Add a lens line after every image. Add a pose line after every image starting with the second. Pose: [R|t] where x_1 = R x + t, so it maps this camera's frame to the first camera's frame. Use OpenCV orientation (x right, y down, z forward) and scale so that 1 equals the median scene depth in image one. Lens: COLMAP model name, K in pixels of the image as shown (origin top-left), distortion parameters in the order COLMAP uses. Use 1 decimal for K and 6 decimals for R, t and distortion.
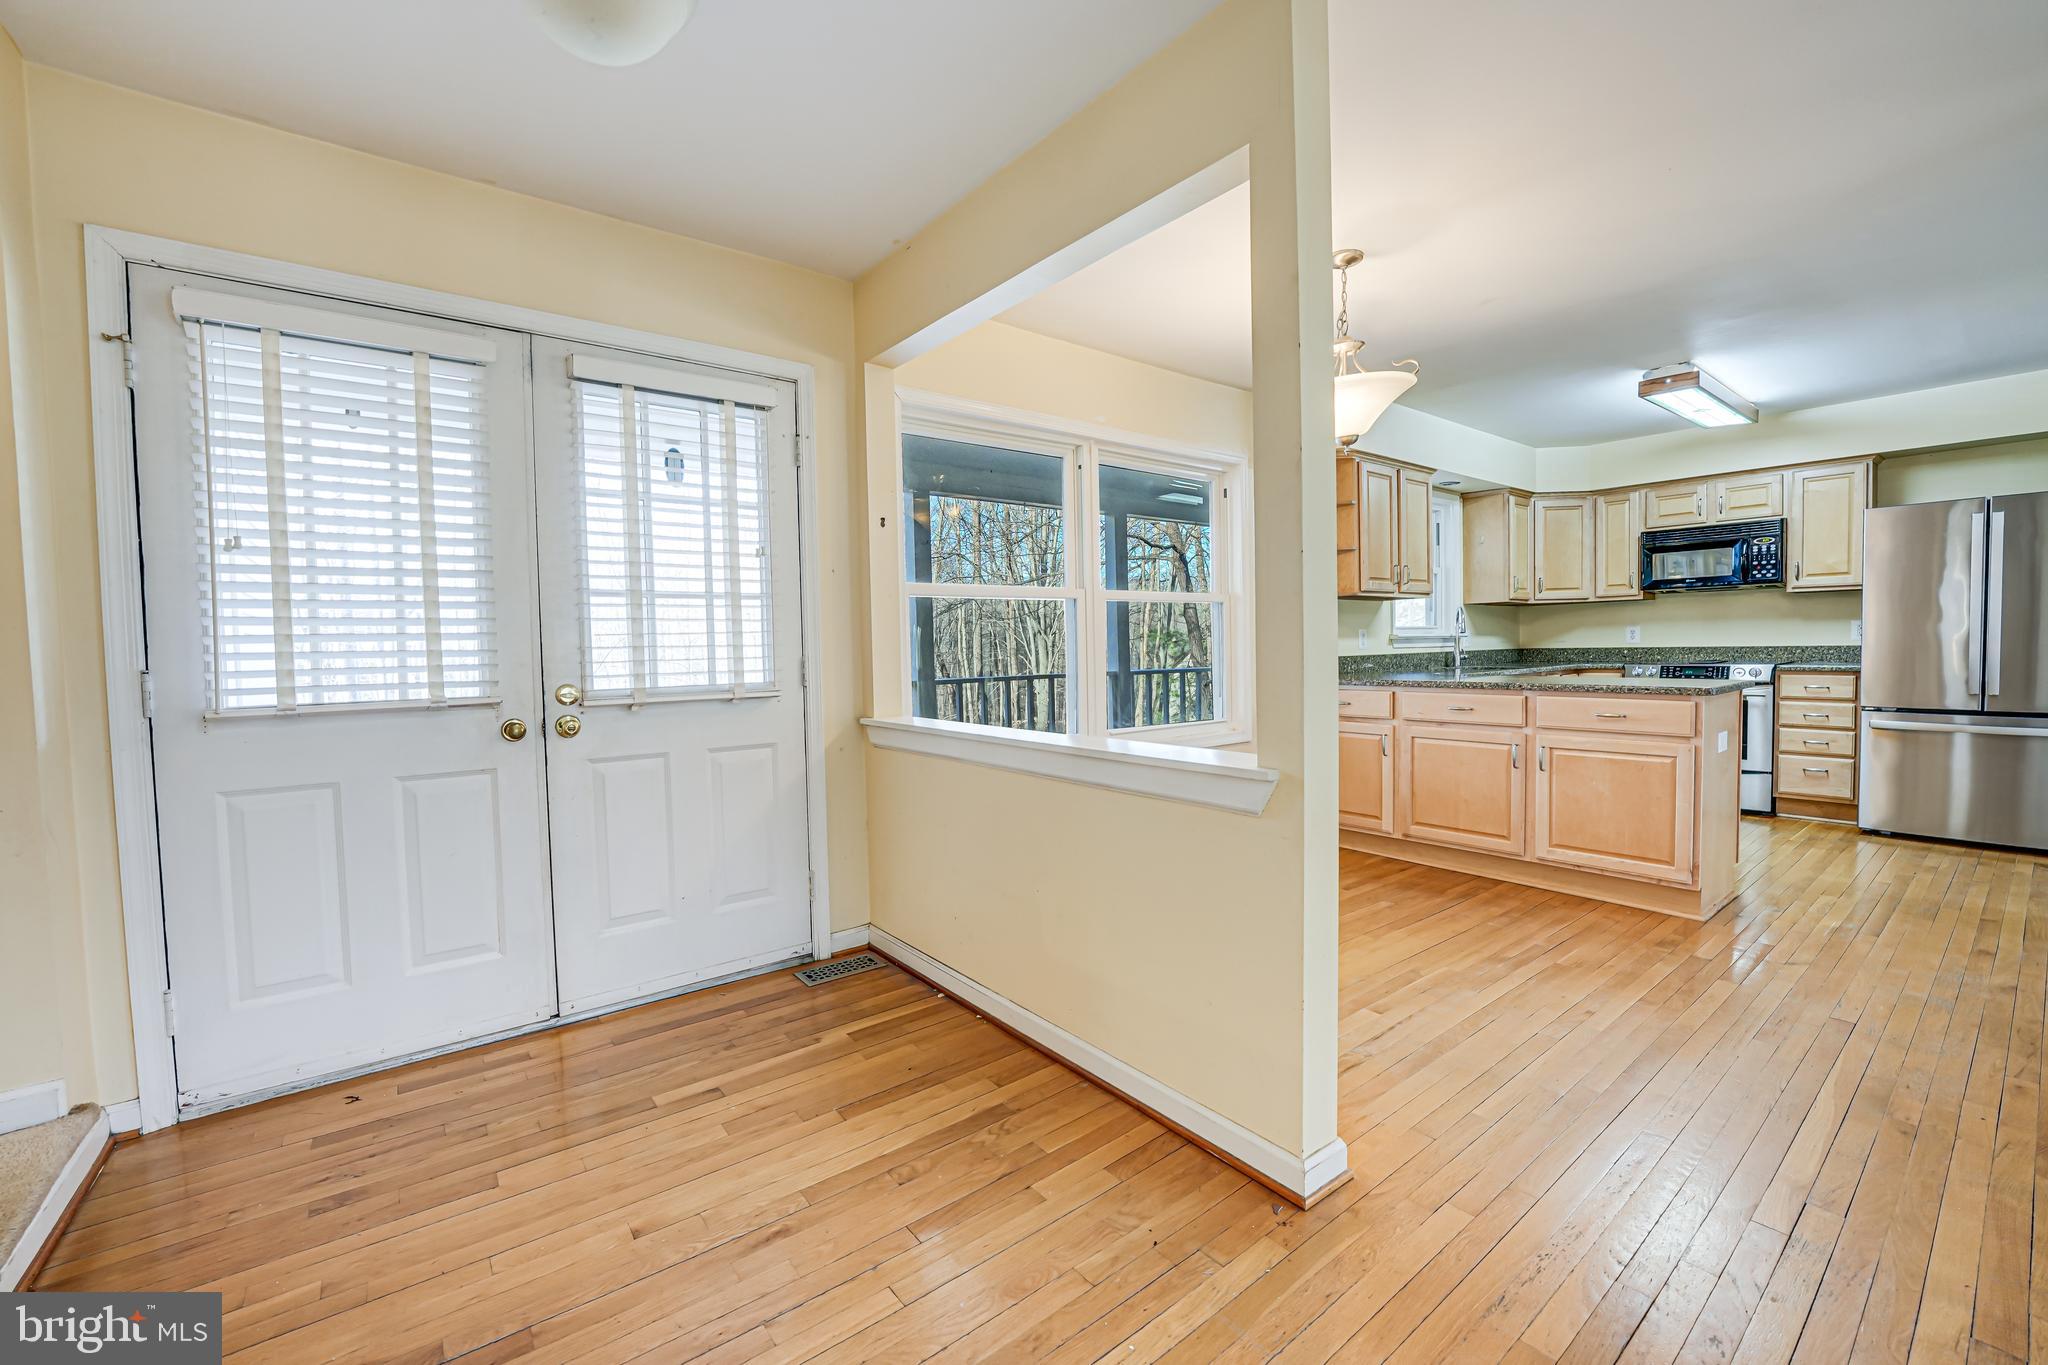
lens RADIAL K [[832.0, 0, 1022.6], [0, 832.0, 682.8], [0, 0, 1]] dist [-0.027776, 0.003338]
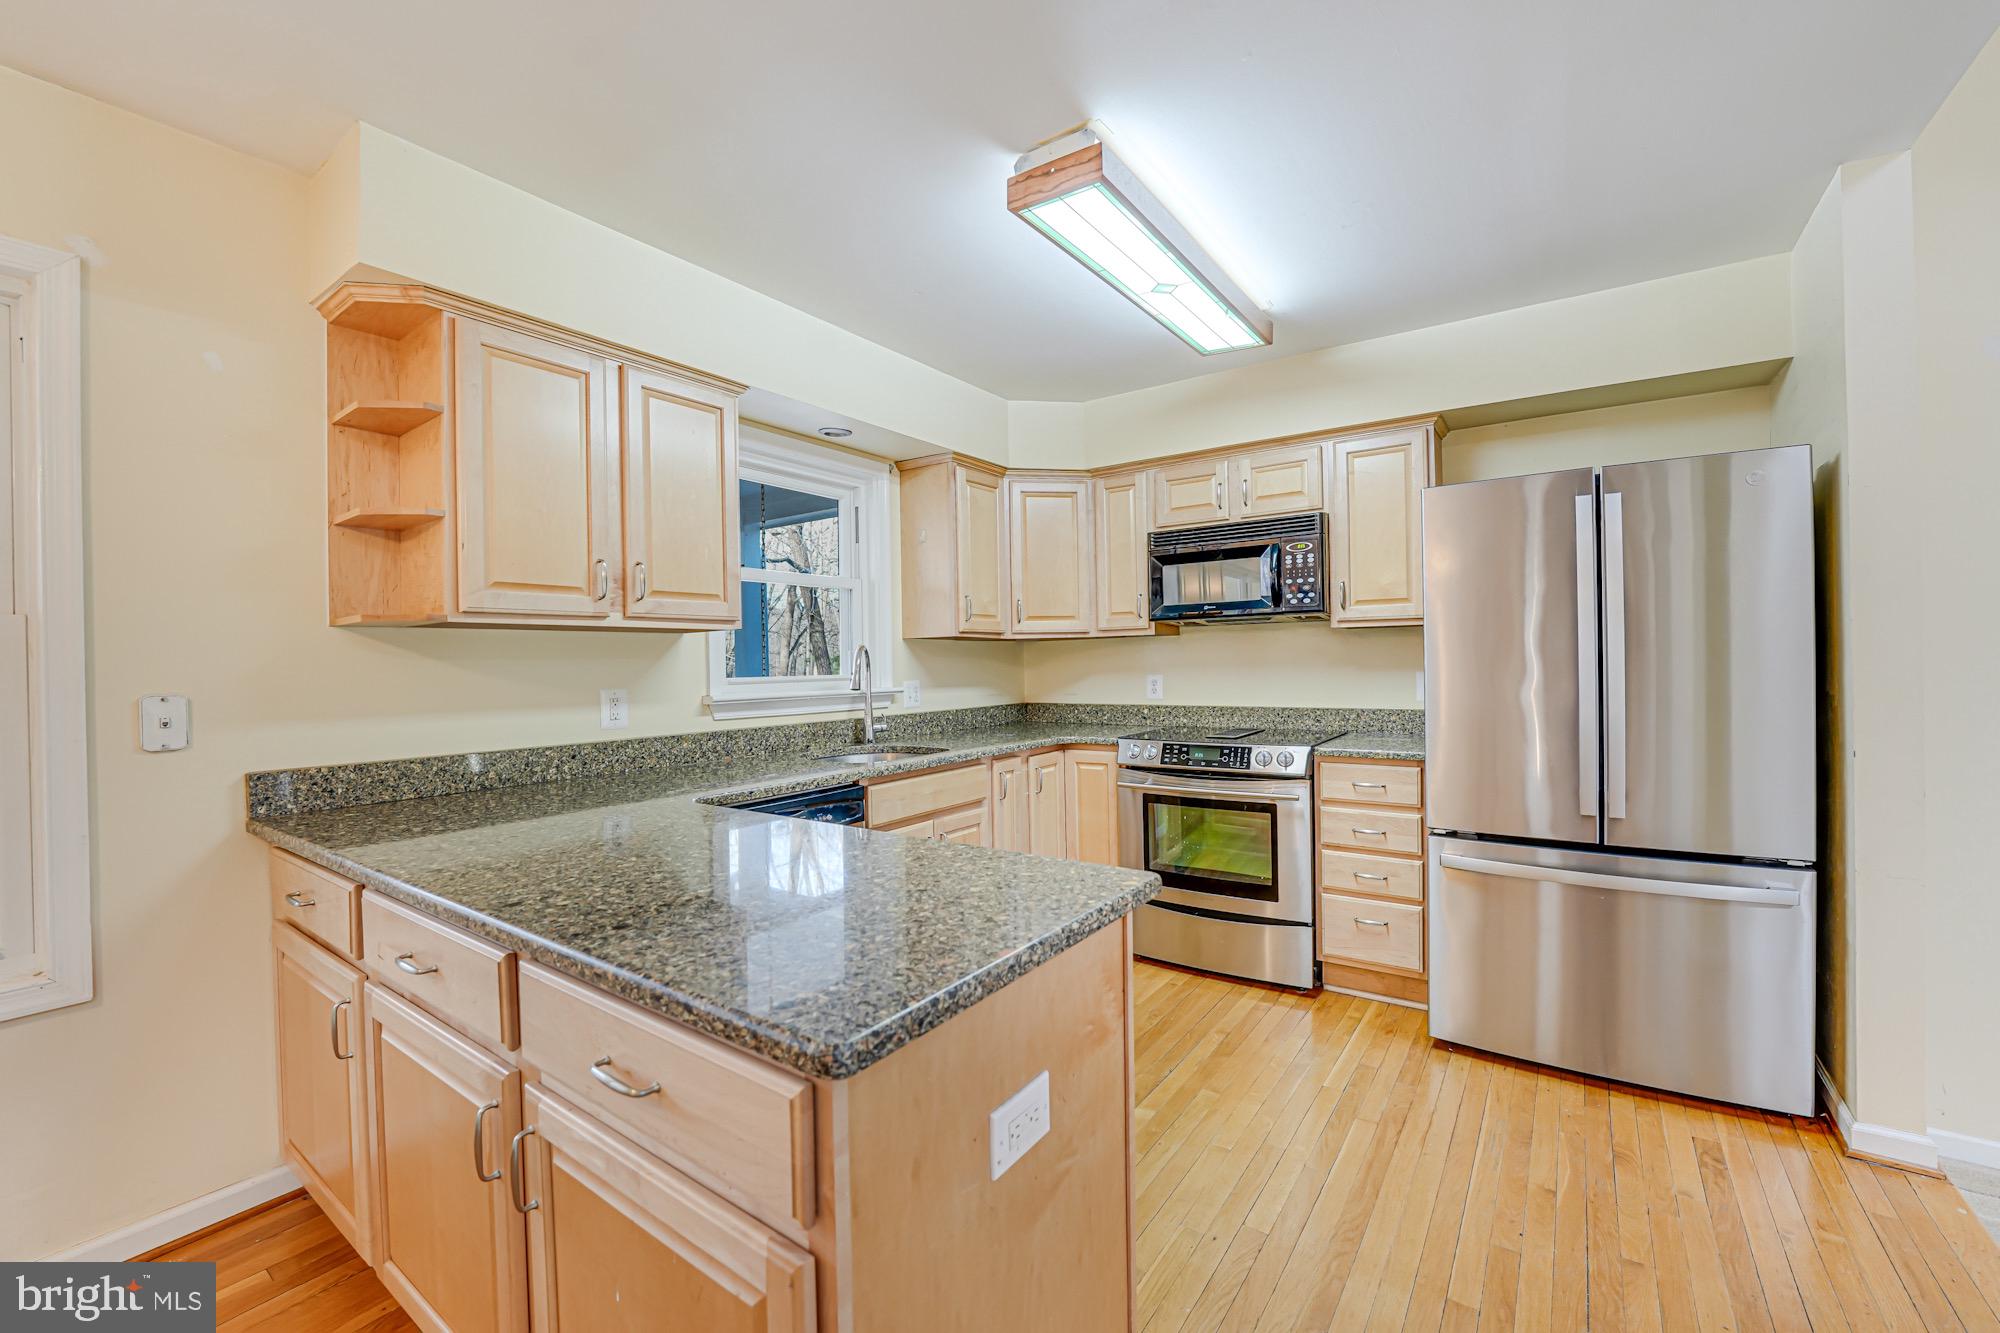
lens RADIAL K [[812.5, 0, 998.5], [0, 812.5, 666.4], [0, 0, 1]] dist [-0.027776, 0.003338]
pose [[0.956836, 0.003447, 0.290609, 0.632857], [0.009578, 0.999013, -0.043385, -0.070175], [-0.290472, 0.044296, 0.955858, 0.588471]]
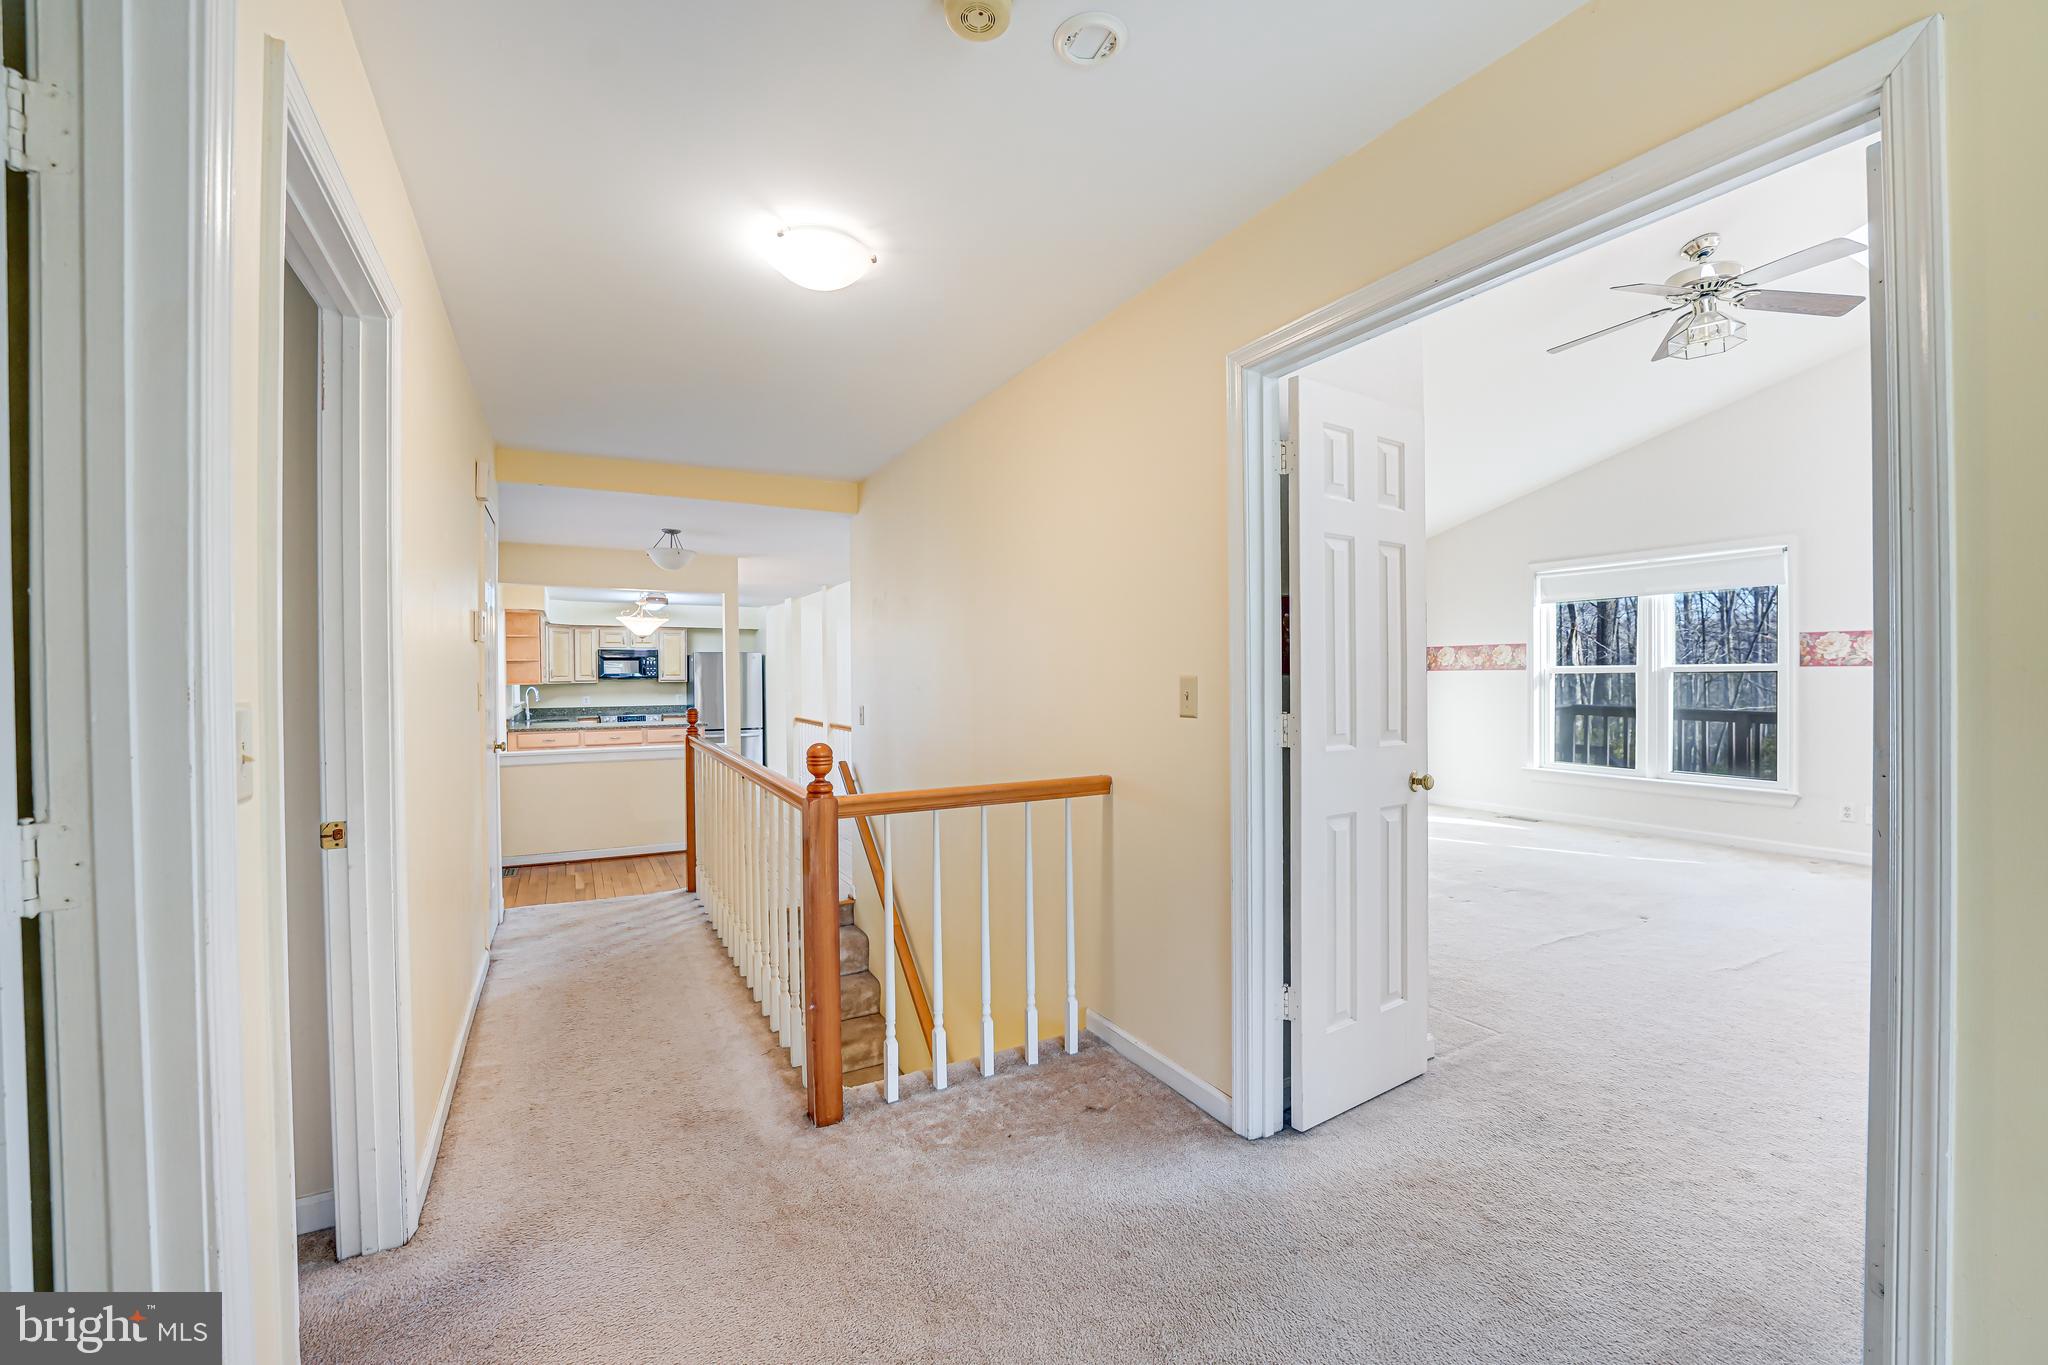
lens RADIAL K [[832.0, 0, 1028.7], [0, 832.0, 685.2], [0, 0, 1]] dist [-0.027776, 0.003338]
pose [[0.147236, 0.009559, 0.989055, -1.511775], [0.047391, 0.998737, -0.016707, -0.019024], [-0.987965, 0.049332, 0.146597, -0.459856]]
